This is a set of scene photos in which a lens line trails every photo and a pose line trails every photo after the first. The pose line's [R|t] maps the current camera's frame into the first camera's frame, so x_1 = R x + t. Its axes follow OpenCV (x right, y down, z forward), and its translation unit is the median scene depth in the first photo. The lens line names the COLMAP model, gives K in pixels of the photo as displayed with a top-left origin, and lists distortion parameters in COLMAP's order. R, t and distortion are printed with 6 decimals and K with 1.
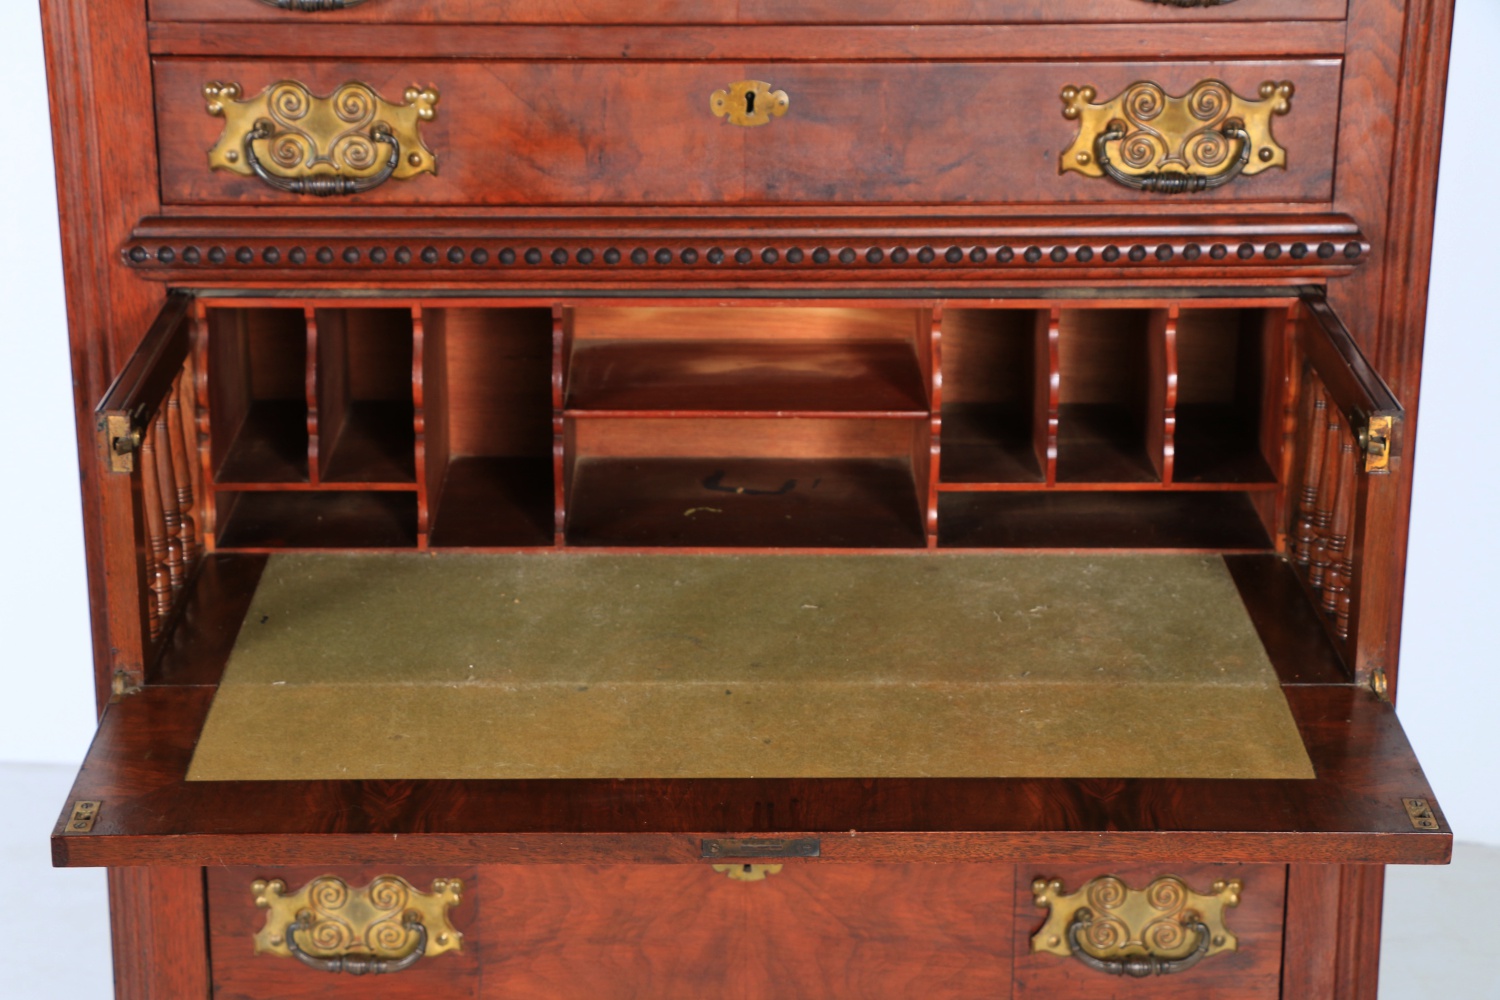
lens RADIAL K [[2907.1, 0, 728.6], [0, 2907.1, 532.8], [0, 0, 1]] dist [0.215203, 0.000000]
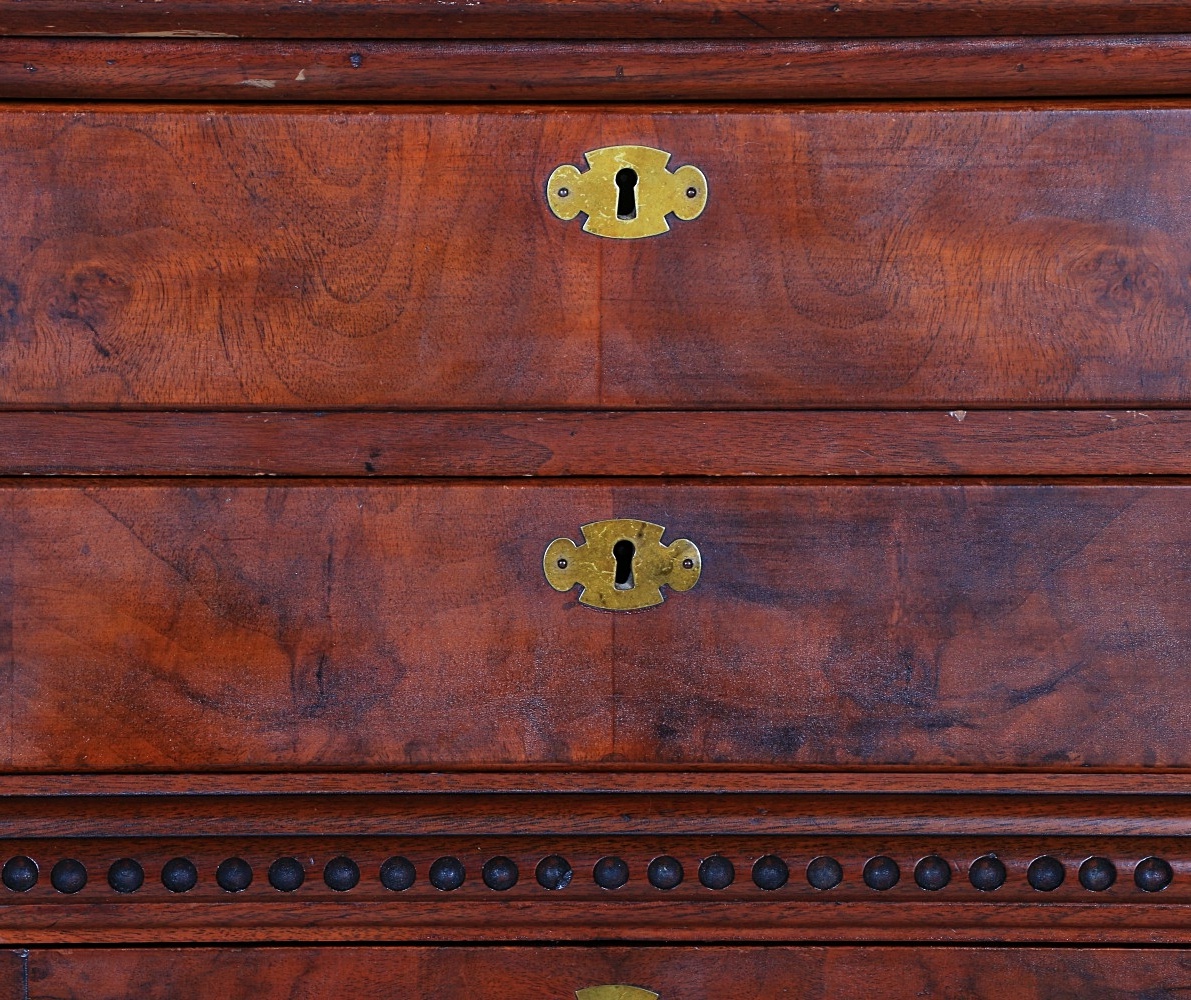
lens RADIAL K [[4204.5, 0, 483.5], [0, 4204.5, 499.7], [0, 0, 1]] dist [0.419520, 0.000000]
pose [[0.999999, -0.000748, -0.001523, -0.015170], [0.000463, 0.983817, -0.179176, -0.030037], [0.001632, 0.179175, 0.983816, 0.295301]]
